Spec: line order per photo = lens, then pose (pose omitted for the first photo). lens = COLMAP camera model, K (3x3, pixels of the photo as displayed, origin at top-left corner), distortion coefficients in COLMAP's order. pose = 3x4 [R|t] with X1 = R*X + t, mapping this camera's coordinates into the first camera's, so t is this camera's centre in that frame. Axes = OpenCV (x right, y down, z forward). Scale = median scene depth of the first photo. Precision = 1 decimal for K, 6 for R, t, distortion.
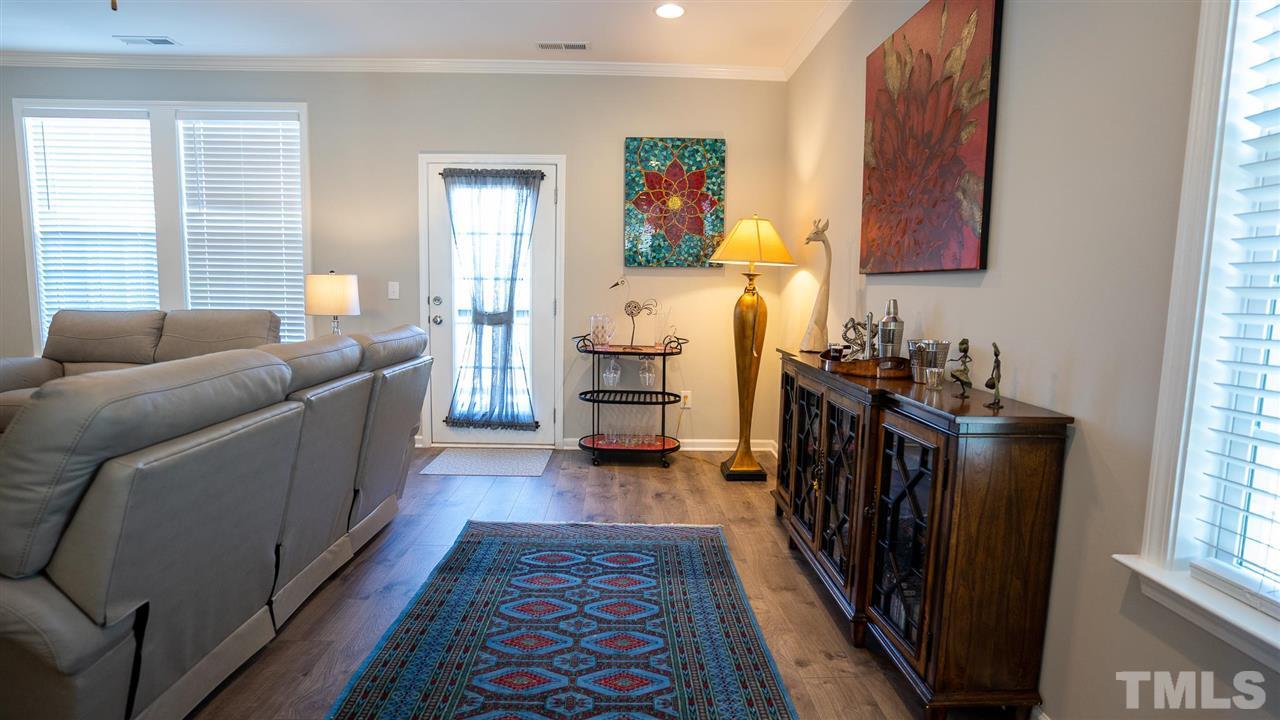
lens RADIAL K [[628.8, 0, 640.7], [0, 628.8, 355.6], [0, 0, 1]] dist [-0.083728, 0.040310]
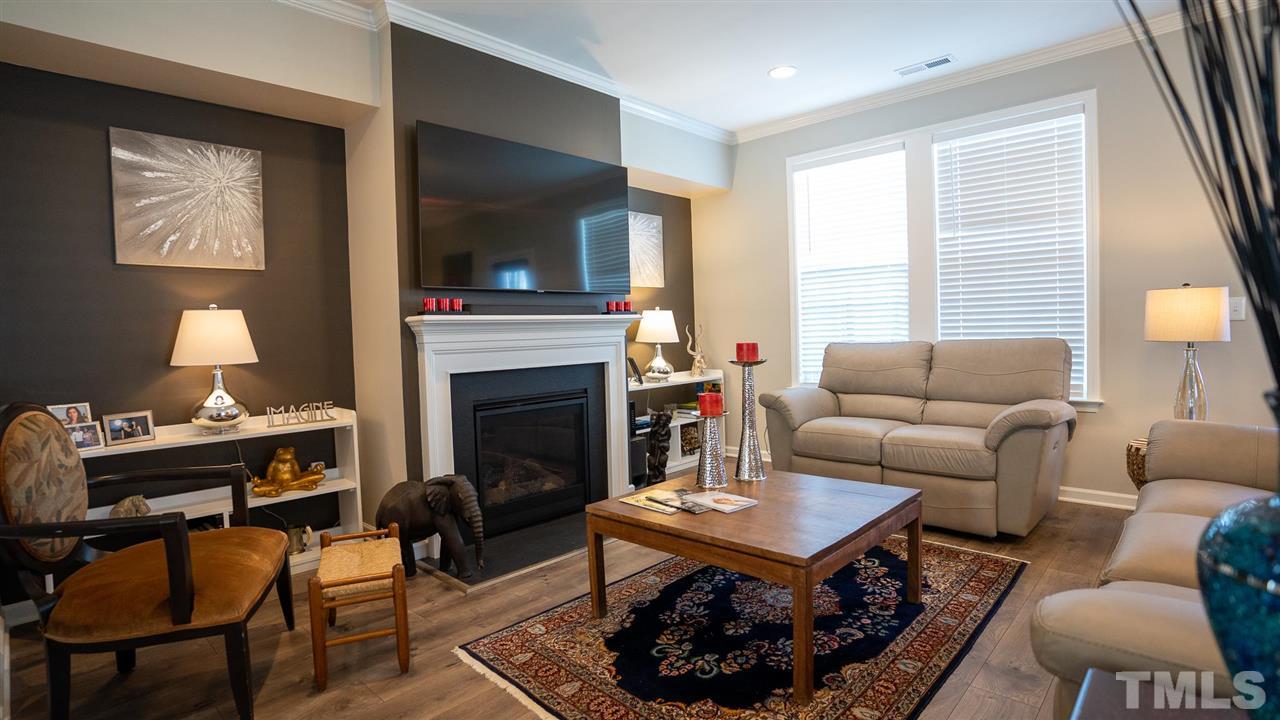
lens RADIAL K [[628.8, 0, 640.7], [0, 628.8, 355.6], [0, 0, 1]] dist [-0.083728, 0.040310]
pose [[0.708629, -0.011094, -0.705494, -0.408865], [-0.031853, 0.998354, -0.047694, 0.007888], [0.704862, 0.056269, 0.707109, -0.000992]]
